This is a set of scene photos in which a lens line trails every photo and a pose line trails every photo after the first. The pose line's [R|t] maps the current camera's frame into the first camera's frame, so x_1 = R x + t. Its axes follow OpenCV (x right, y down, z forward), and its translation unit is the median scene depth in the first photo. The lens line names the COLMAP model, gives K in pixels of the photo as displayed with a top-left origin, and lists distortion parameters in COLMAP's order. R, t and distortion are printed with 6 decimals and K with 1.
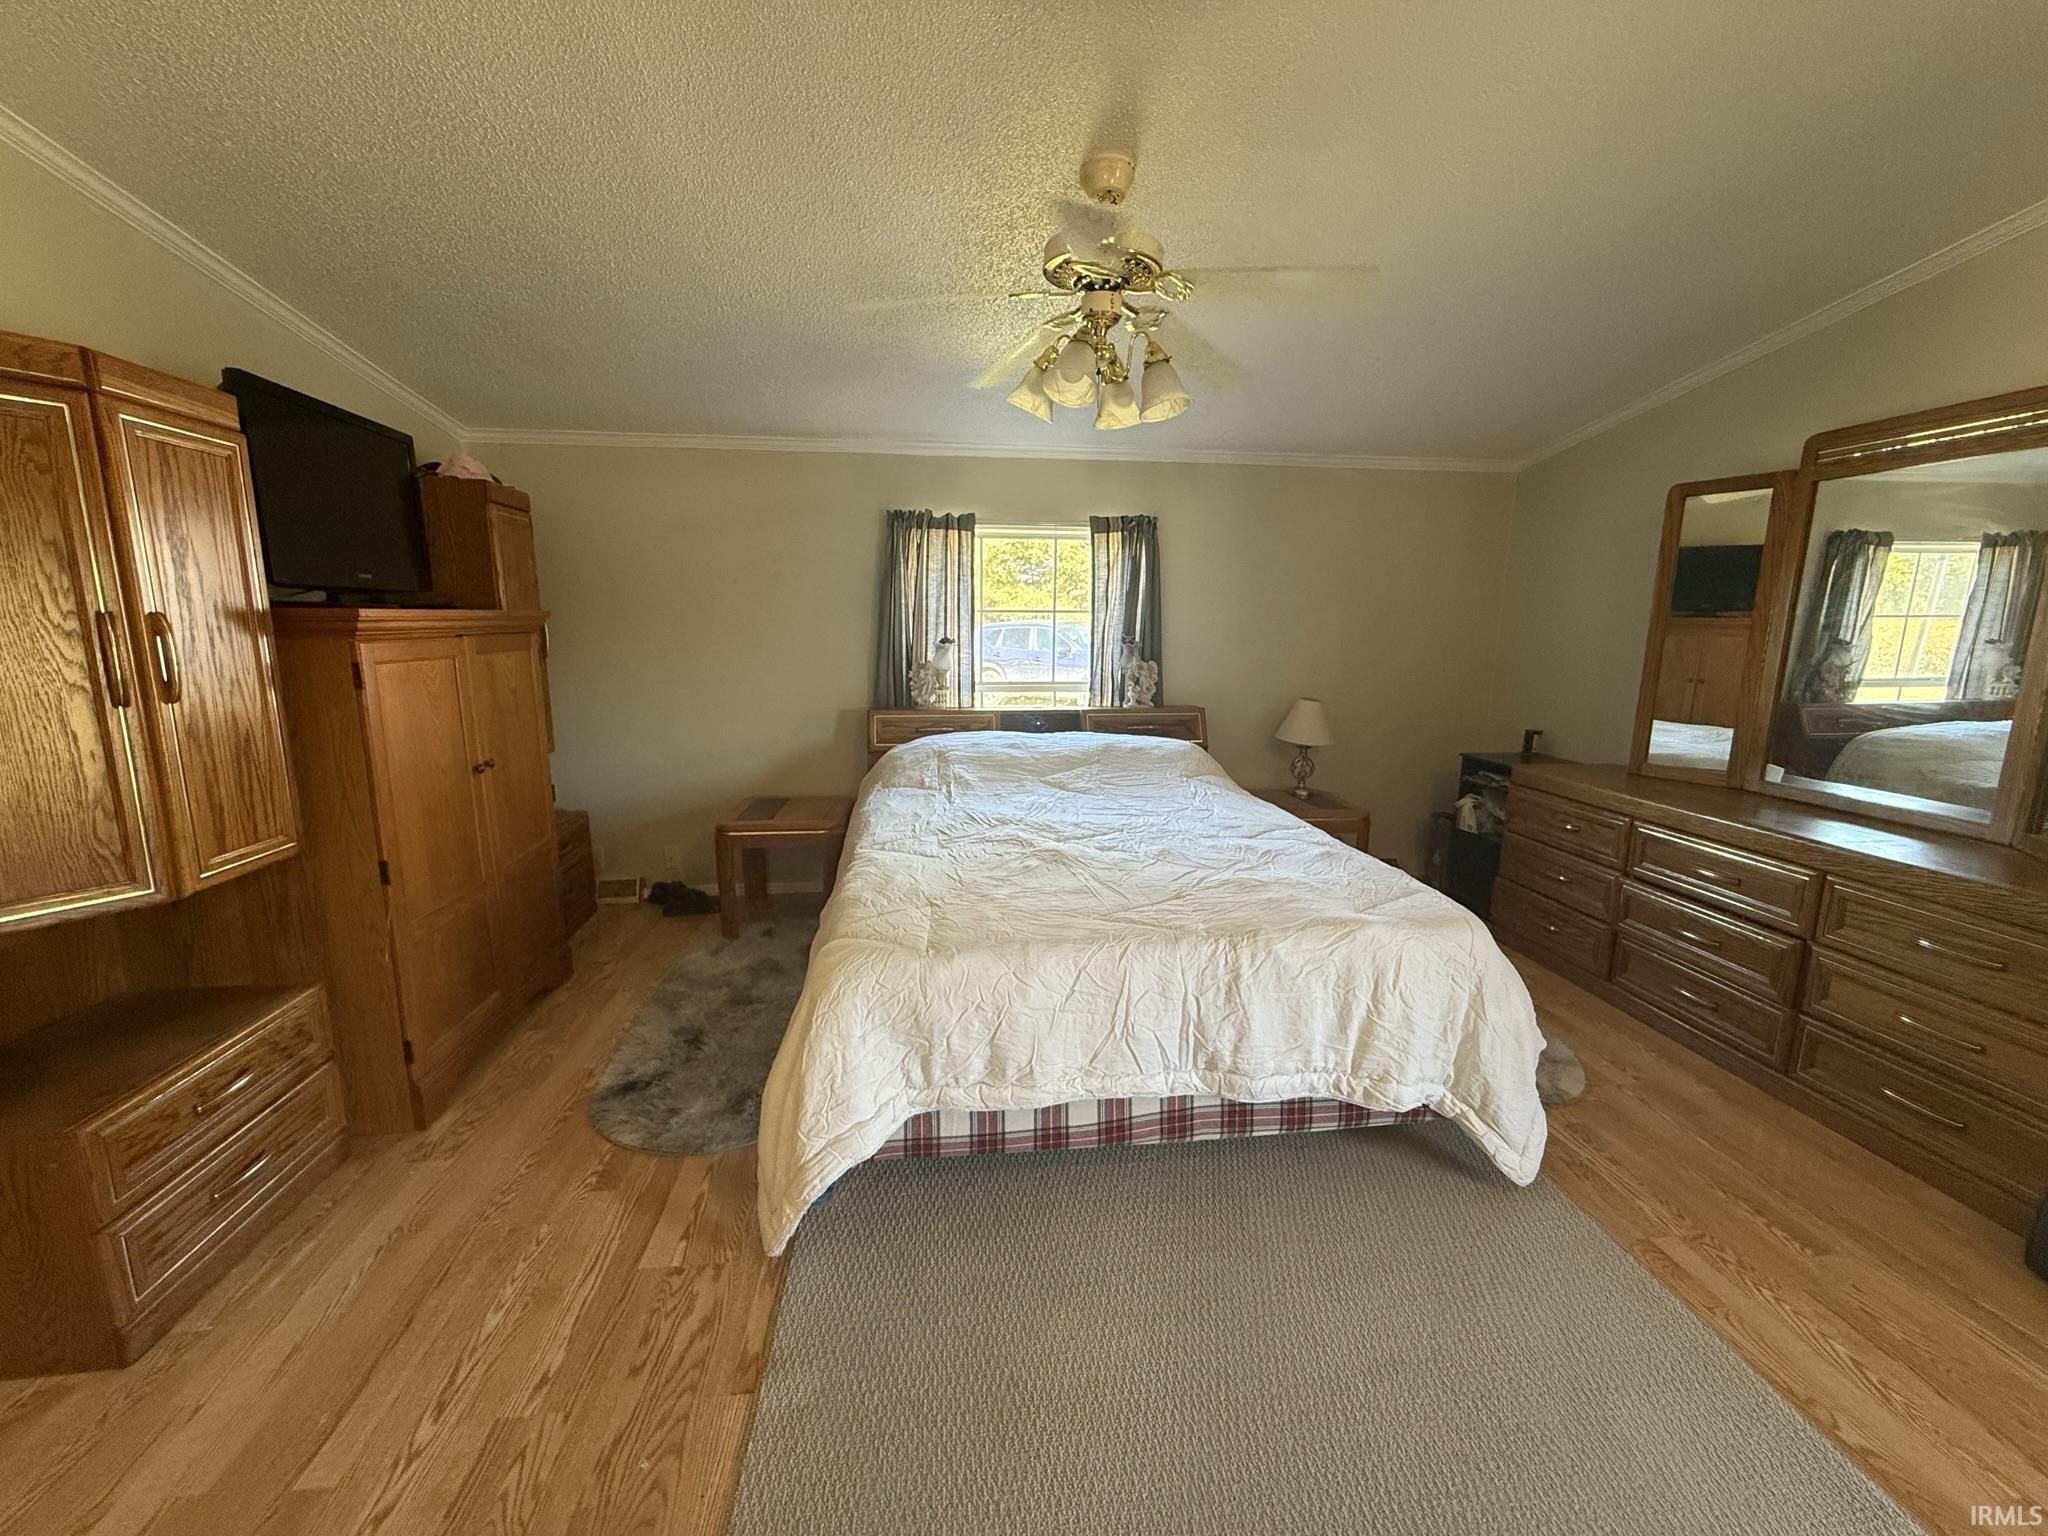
lens RADIAL K [[823.7, 0, 1023.5], [0, 823.7, 767.3], [0, 0, 1]] dist [-0.005790, 0.000596]
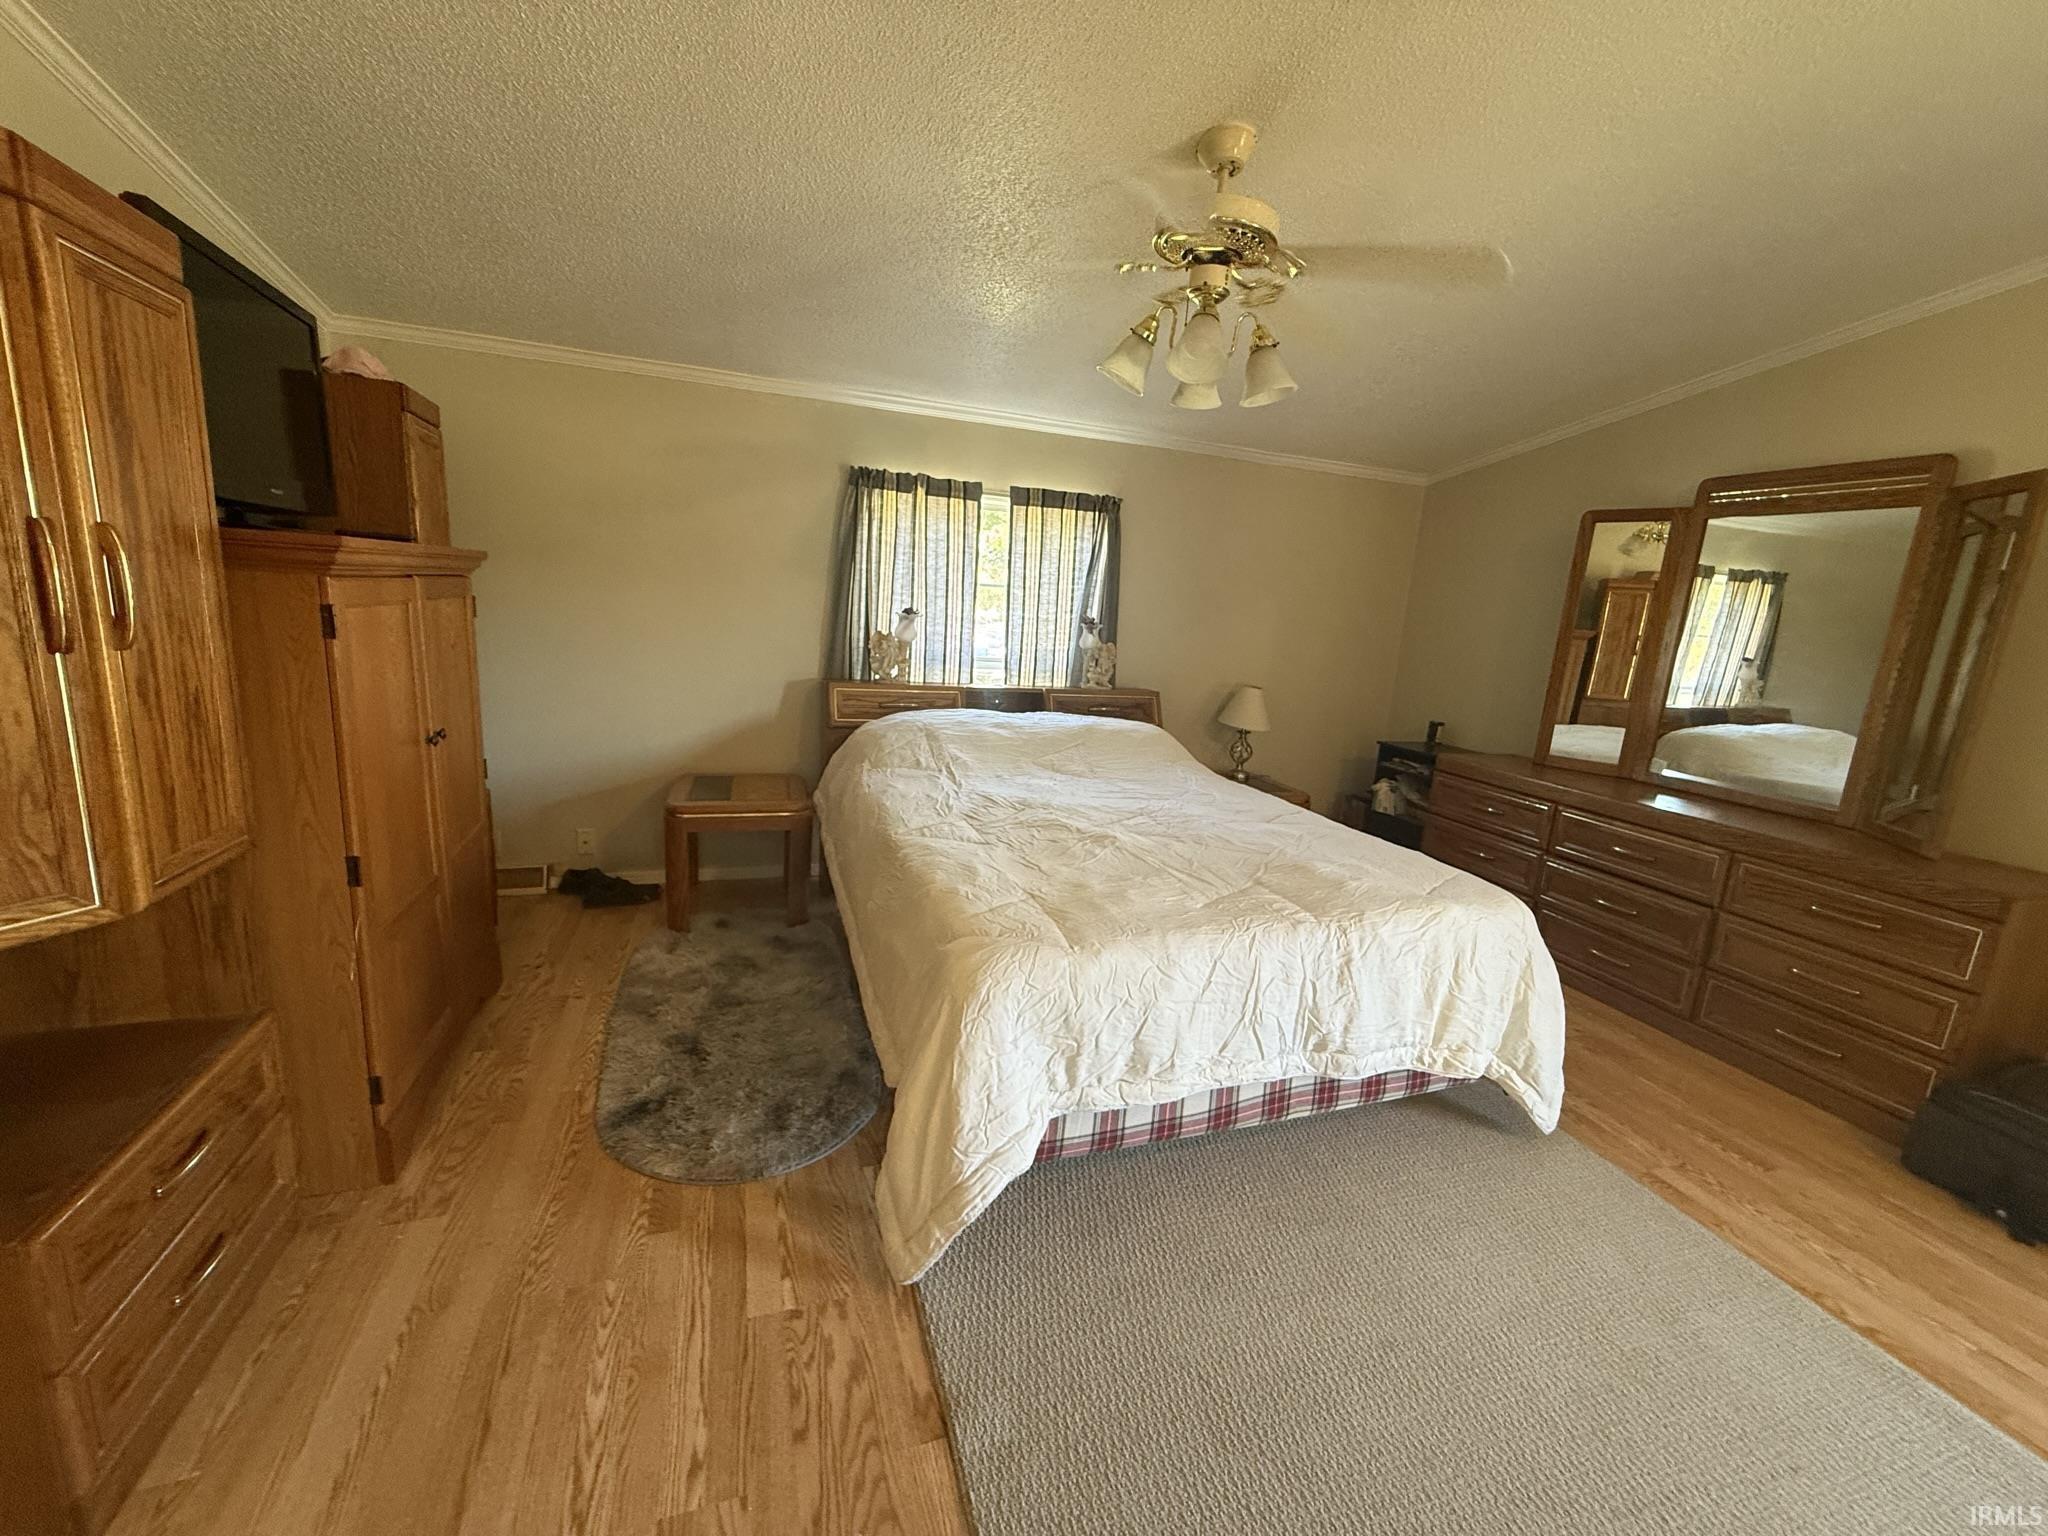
lens RADIAL K [[823.7, 0, 1023.8], [0, 823.7, 767.0], [0, 0, 1]] dist [-0.005790, 0.000596]
pose [[0.974013, 0.013638, 0.226079, -0.336180], [-0.020703, 0.999368, 0.028909, -0.009137], [-0.225542, -0.032838, 0.973680, 0.083254]]
